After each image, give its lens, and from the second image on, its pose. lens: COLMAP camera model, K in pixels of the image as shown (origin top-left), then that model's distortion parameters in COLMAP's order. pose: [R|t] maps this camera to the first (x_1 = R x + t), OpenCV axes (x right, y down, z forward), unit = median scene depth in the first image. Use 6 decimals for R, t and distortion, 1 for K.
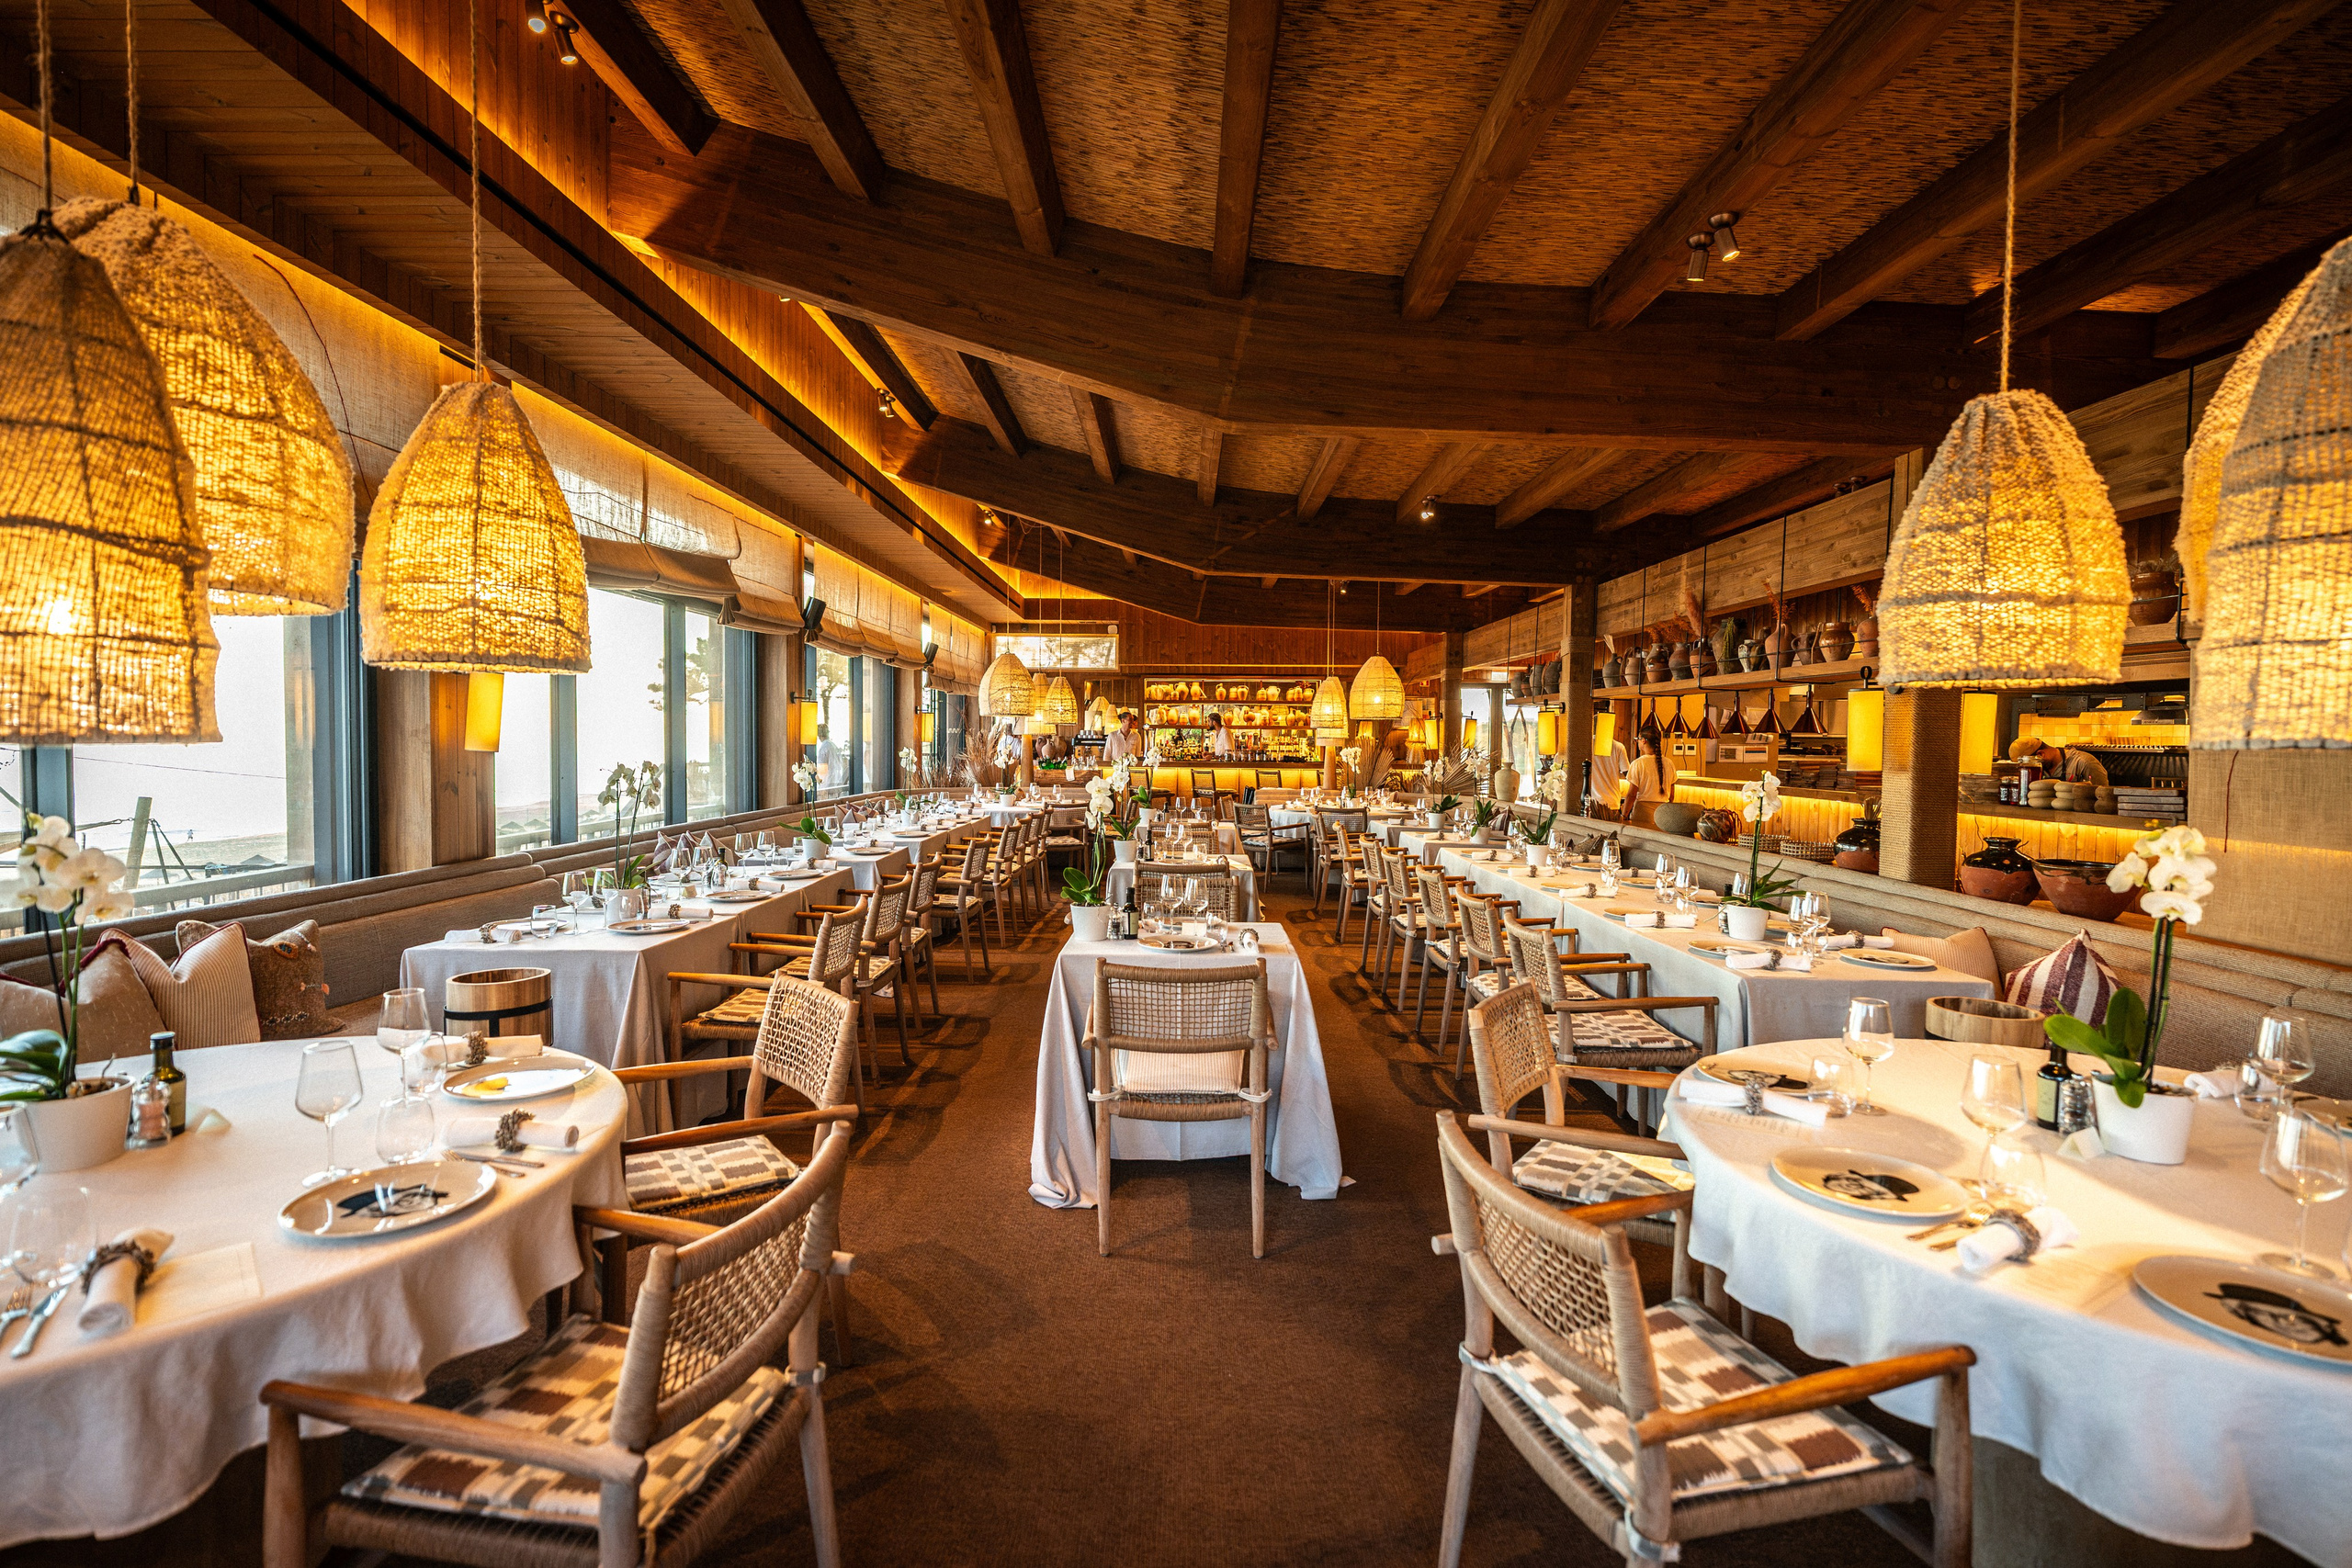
lens RADIAL K [[1076.7, 0, 1166.7], [0, 1076.7, 780.7], [0, 0, 1]] dist [-0.009104, 0.004776]
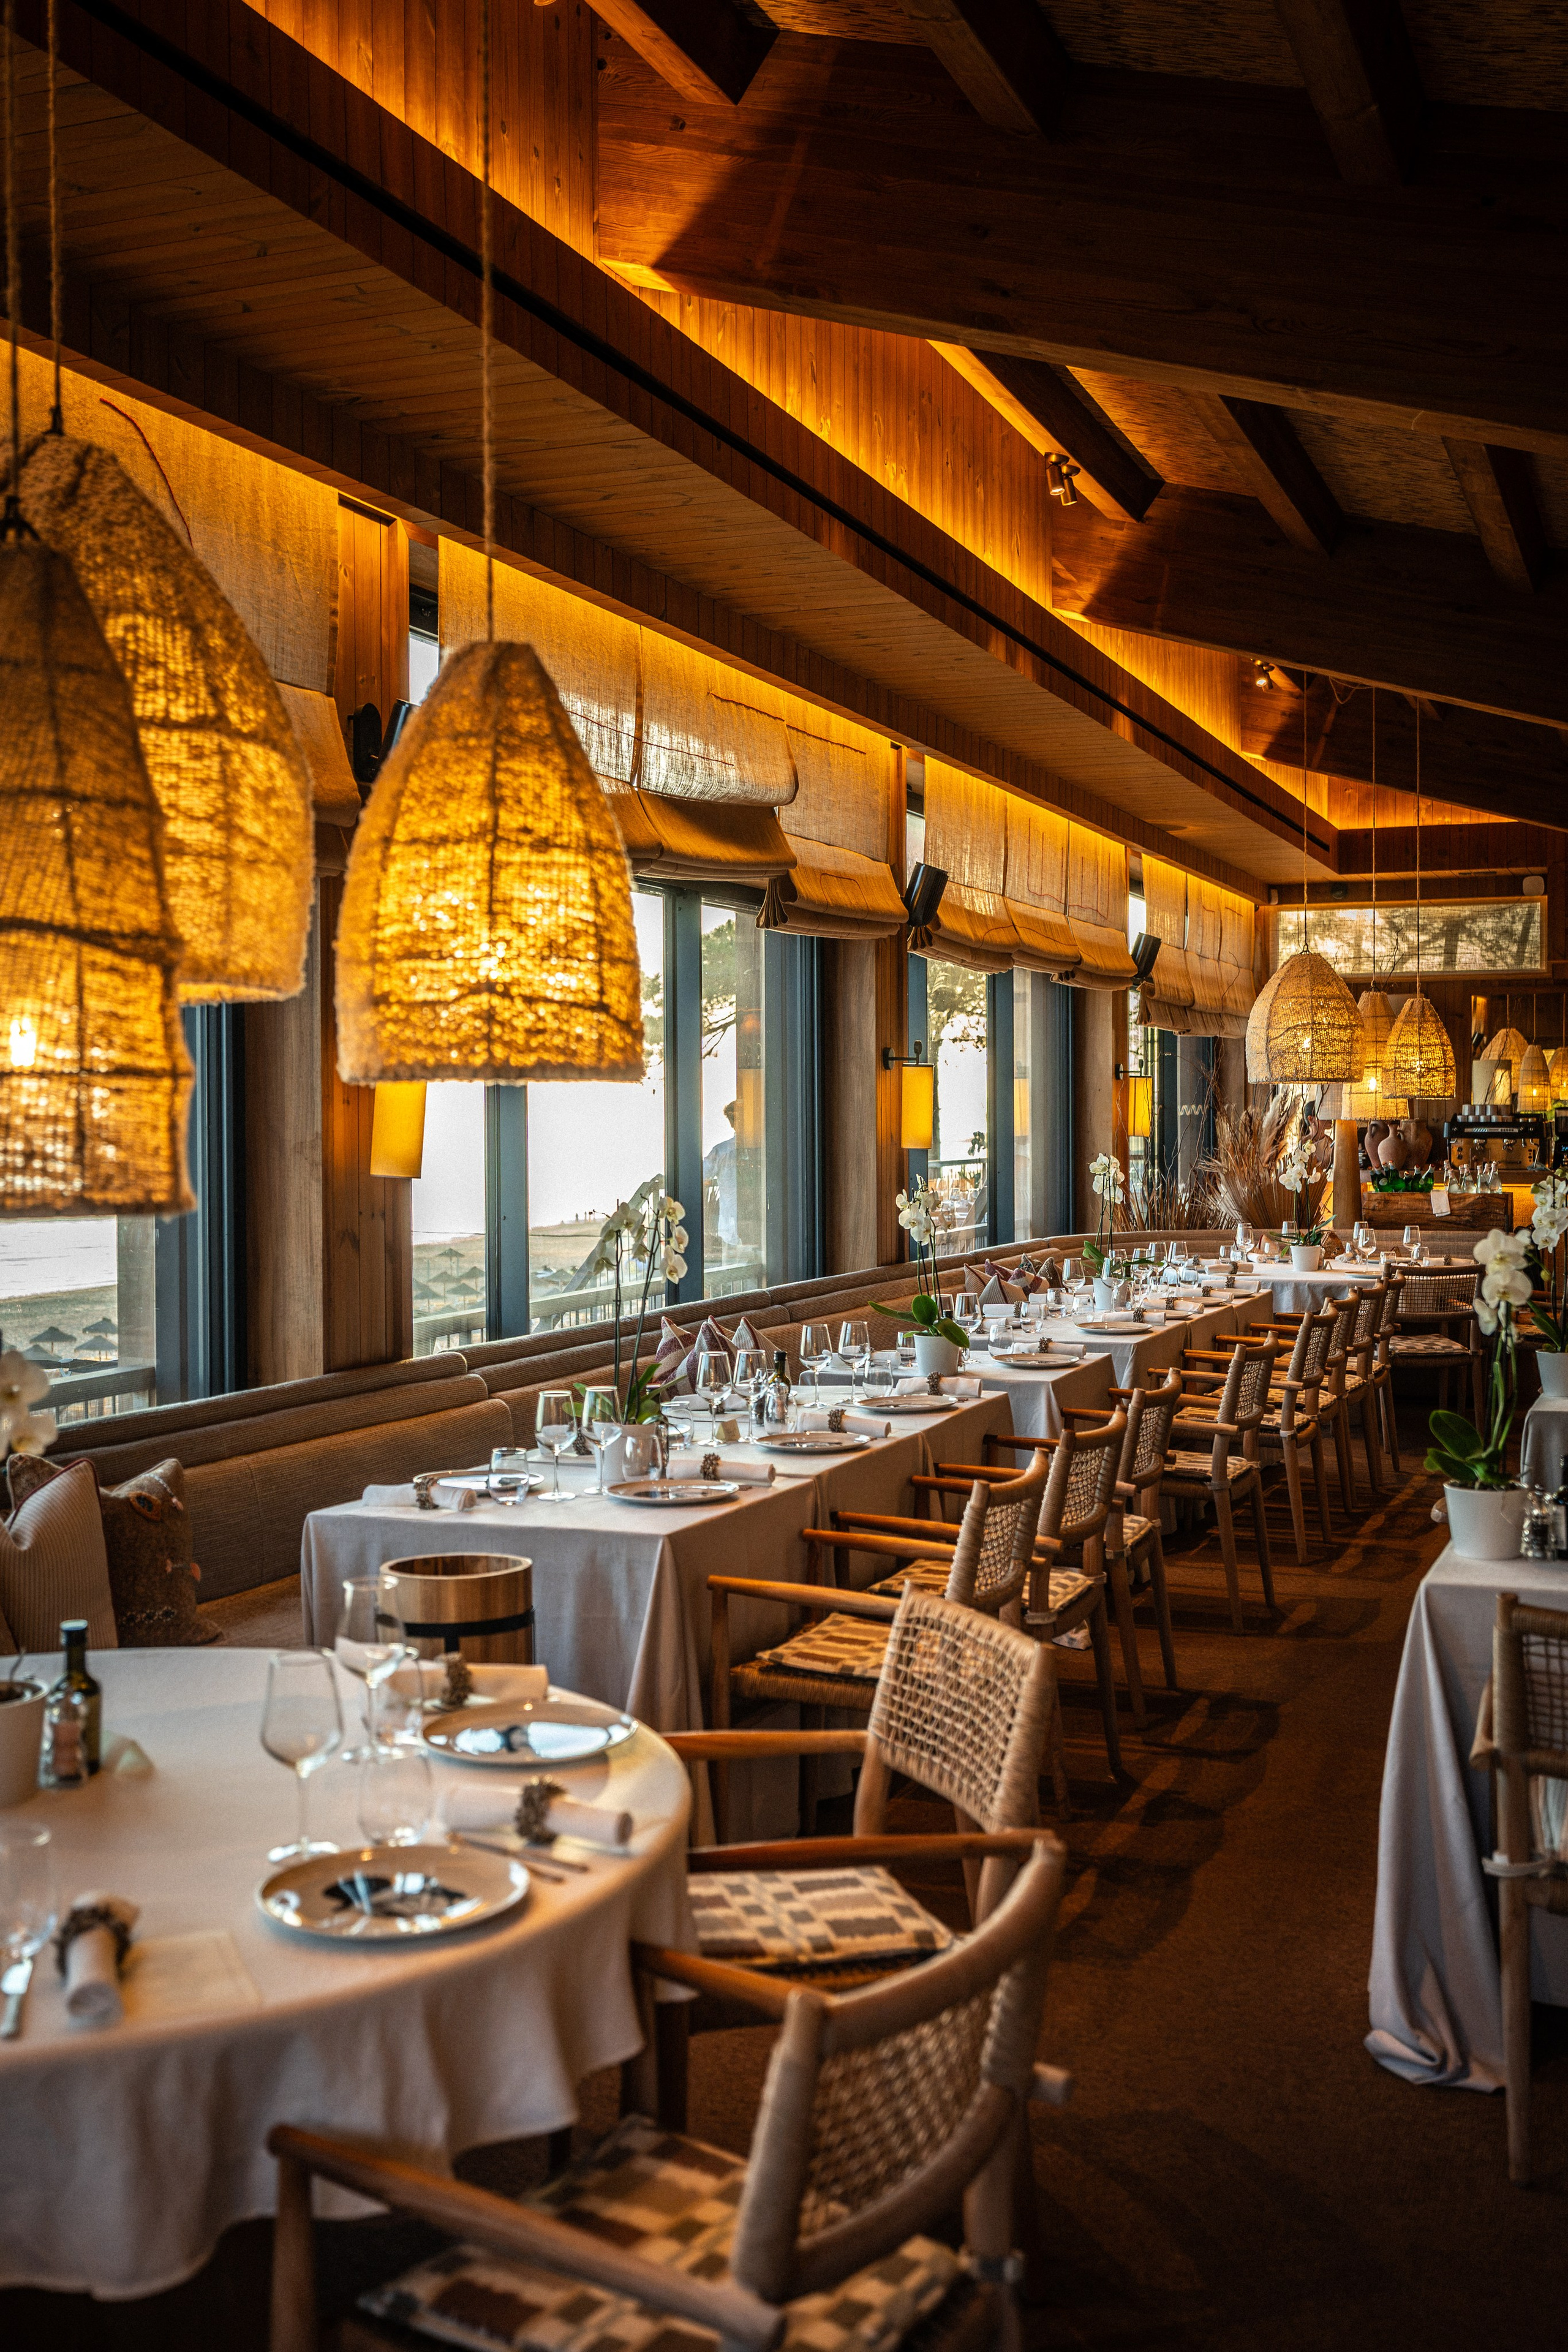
lens RADIAL K [[2401.5, 0, 779.5], [0, 2401.5, 1140.4], [0, 0, 1]] dist [0.004598, 0.007353]
pose [[0.936961, -0.008122, -0.349340, 0.014027], [0.001158, 0.999797, -0.020139, -0.025050], [0.349432, 0.018465, 0.936780, -0.176506]]
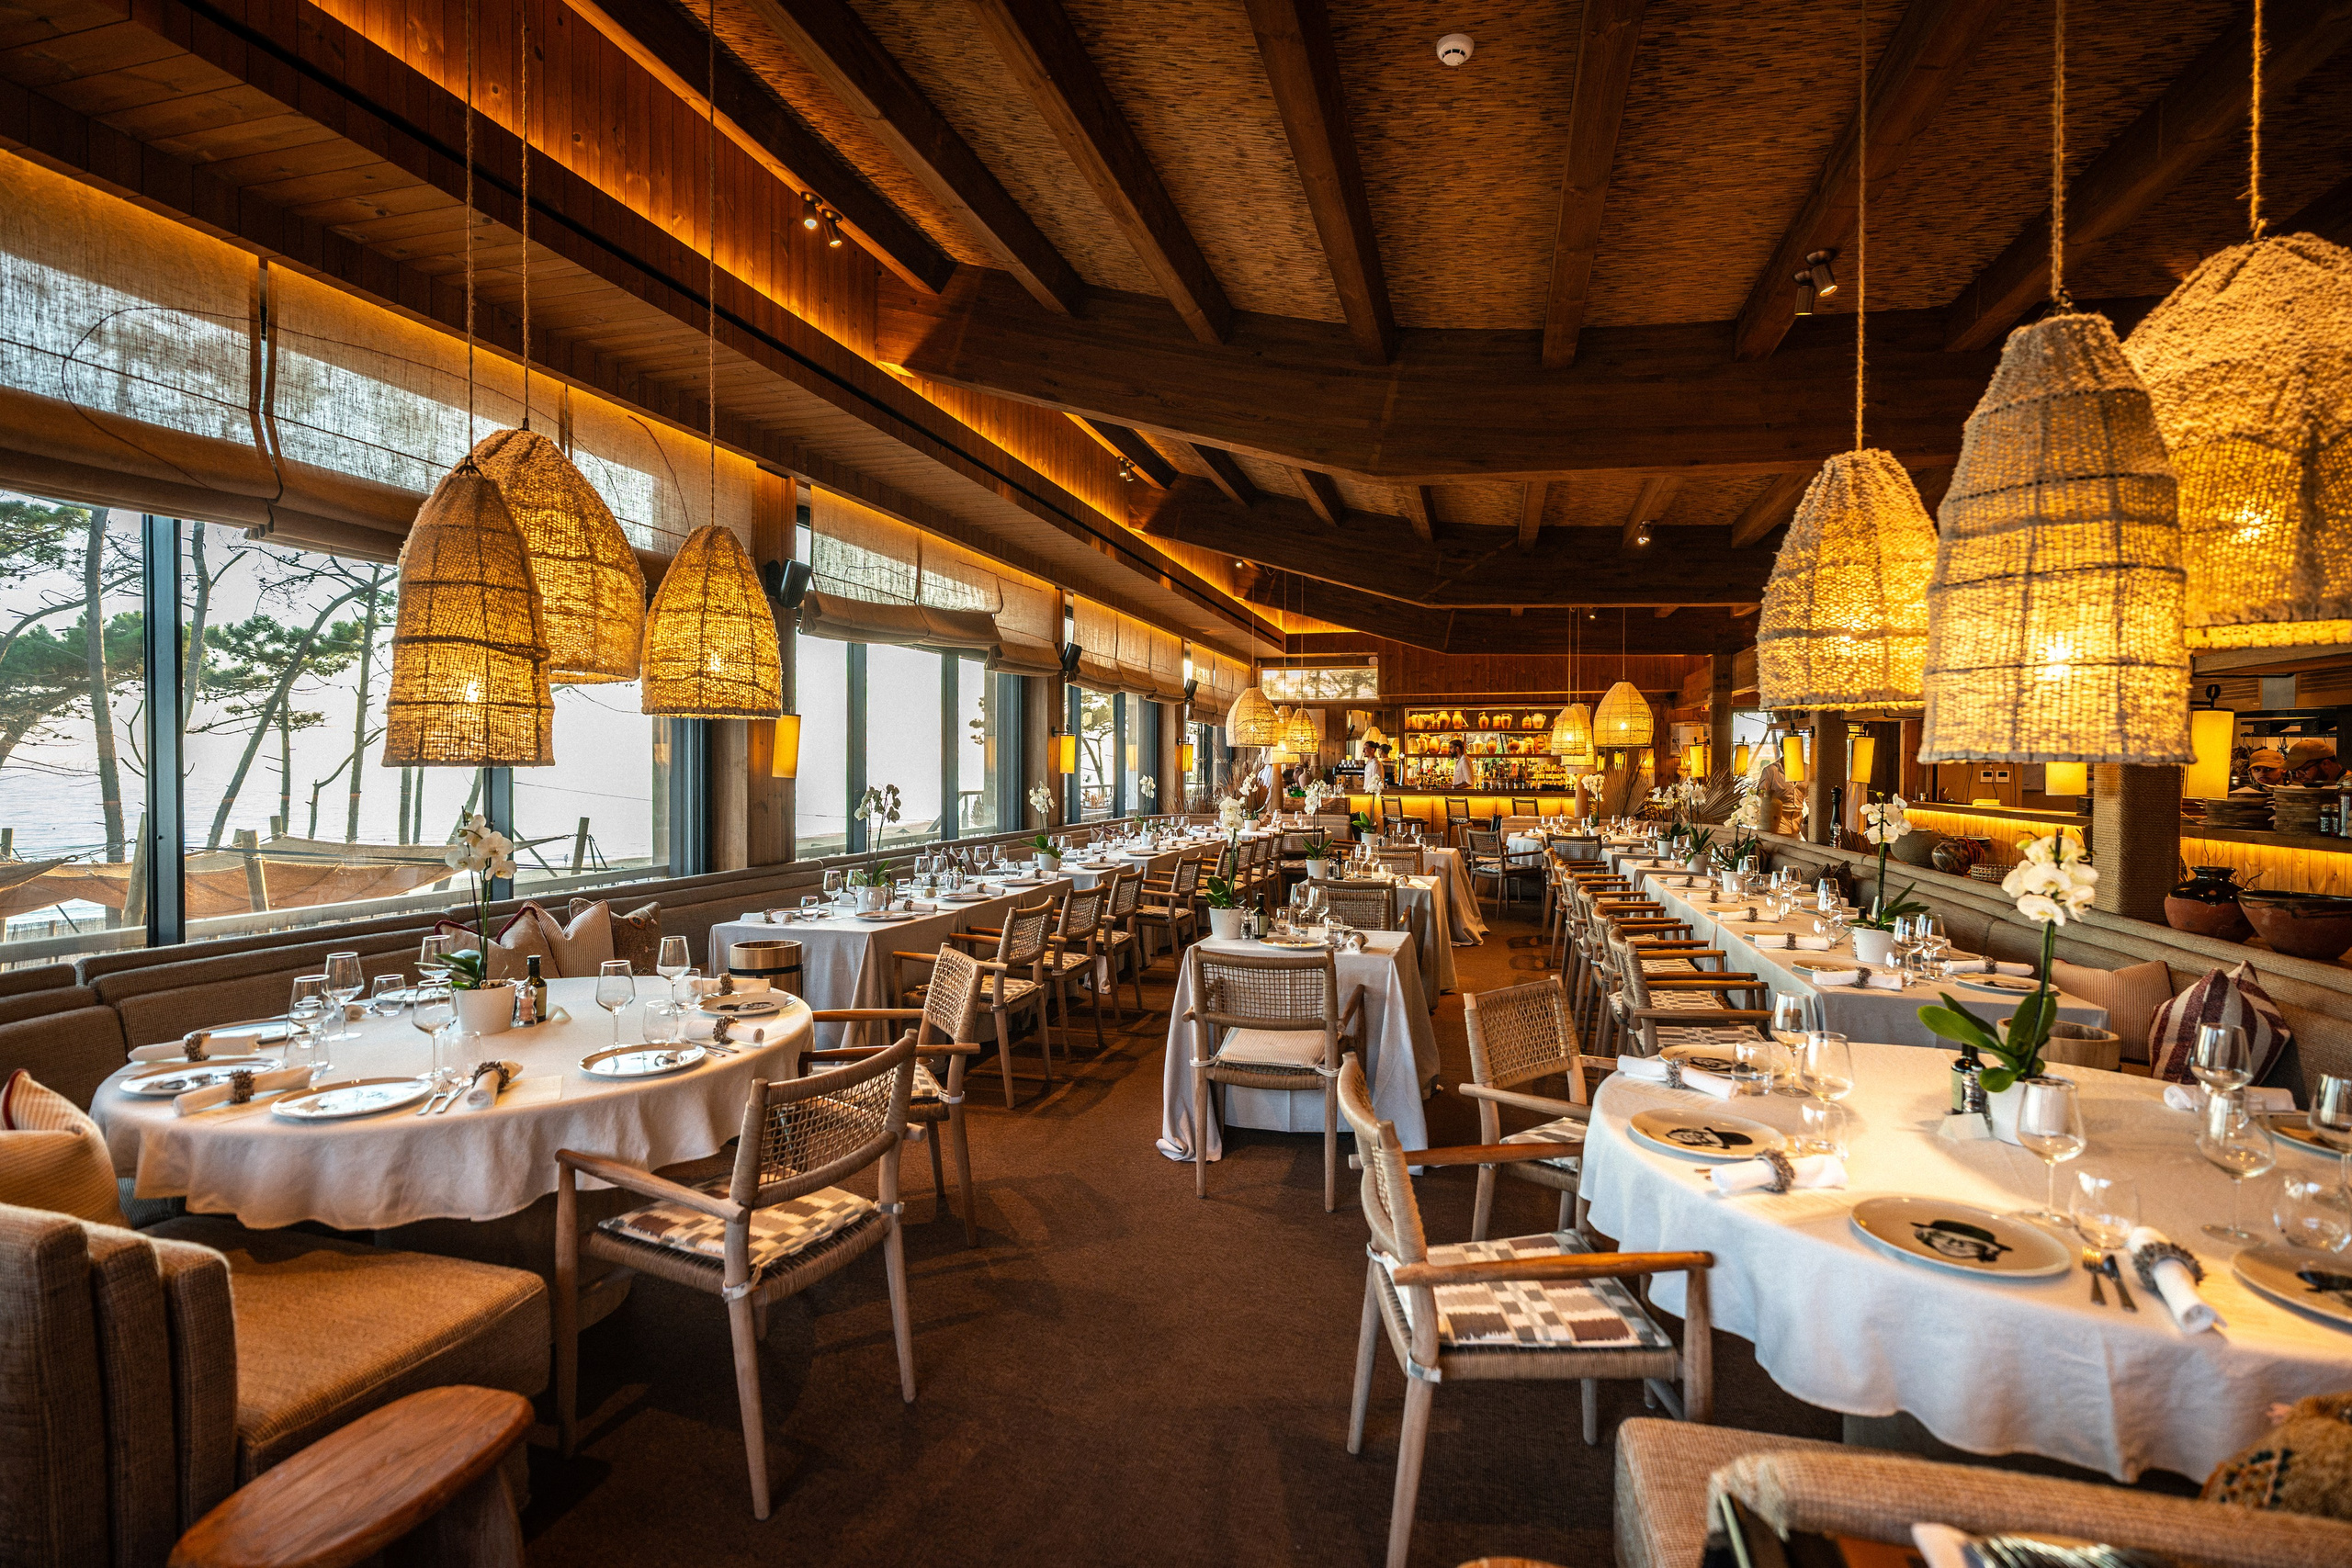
lens RADIAL K [[1172.9, 0, 1269.3], [0, 1172.9, 790.8], [0, 0, 1]] dist [-0.005589, -0.000137]
pose [[0.966921, -0.000523, -0.255077, 0.321584], [-0.005343, 0.999737, -0.022305, 0.018786], [0.255022, 0.022930, 0.966663, -0.227308]]
